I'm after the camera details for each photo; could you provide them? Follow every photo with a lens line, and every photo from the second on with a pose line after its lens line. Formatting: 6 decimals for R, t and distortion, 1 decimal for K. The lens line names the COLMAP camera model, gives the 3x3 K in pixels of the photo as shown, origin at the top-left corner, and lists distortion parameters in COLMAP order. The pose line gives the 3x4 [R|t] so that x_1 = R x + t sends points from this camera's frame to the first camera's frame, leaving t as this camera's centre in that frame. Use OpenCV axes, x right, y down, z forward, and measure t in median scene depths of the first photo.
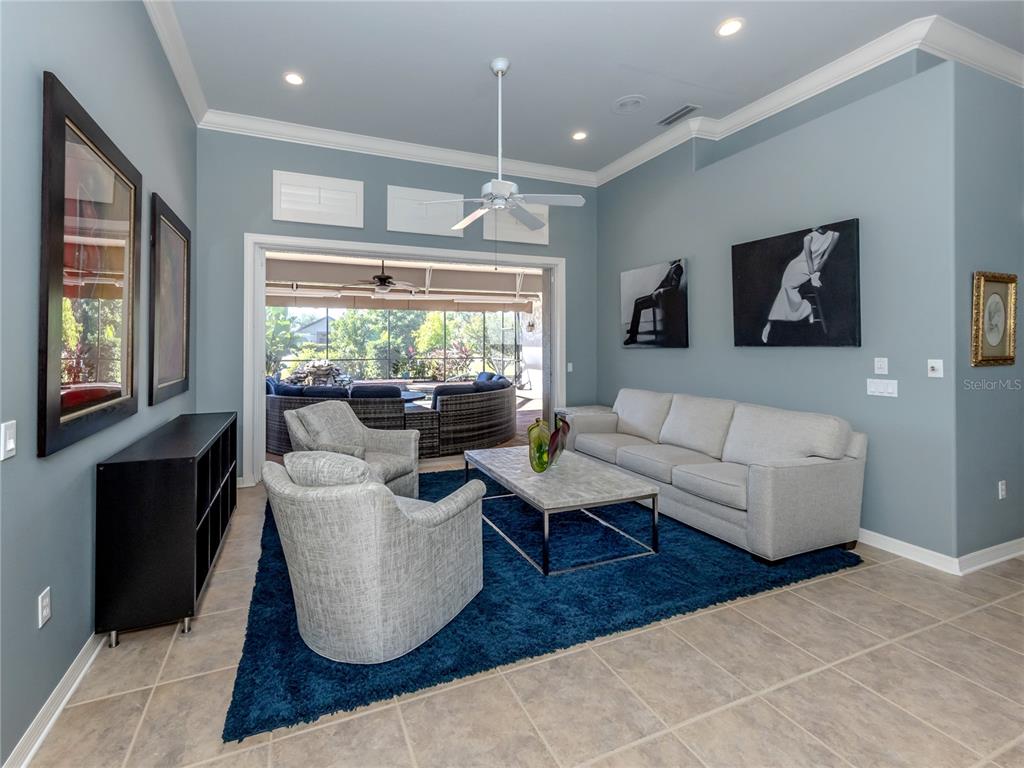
lens RADIAL K [[398.8, 0, 424.4], [0, 398.8, 351.2], [0, 0, 1]] dist [0.010515, -0.000246]
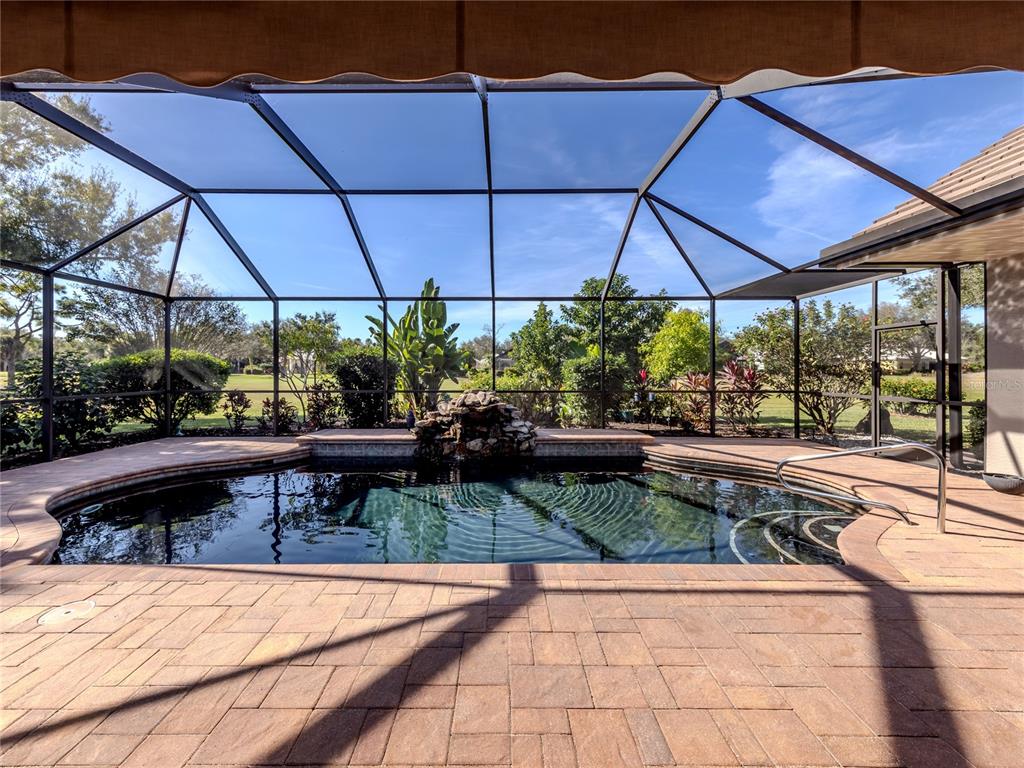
lens RADIAL K [[365.9, 0, 503.4], [0, 365.9, 373.3], [0, 0, 1]] dist [0.008220, 0.000630]
pose [[0.952869, 0.005969, -0.303323, -0.317427], [-0.008396, 0.999942, -0.006698, -0.003041], [0.303266, 0.008929, 0.952864, 2.246065]]
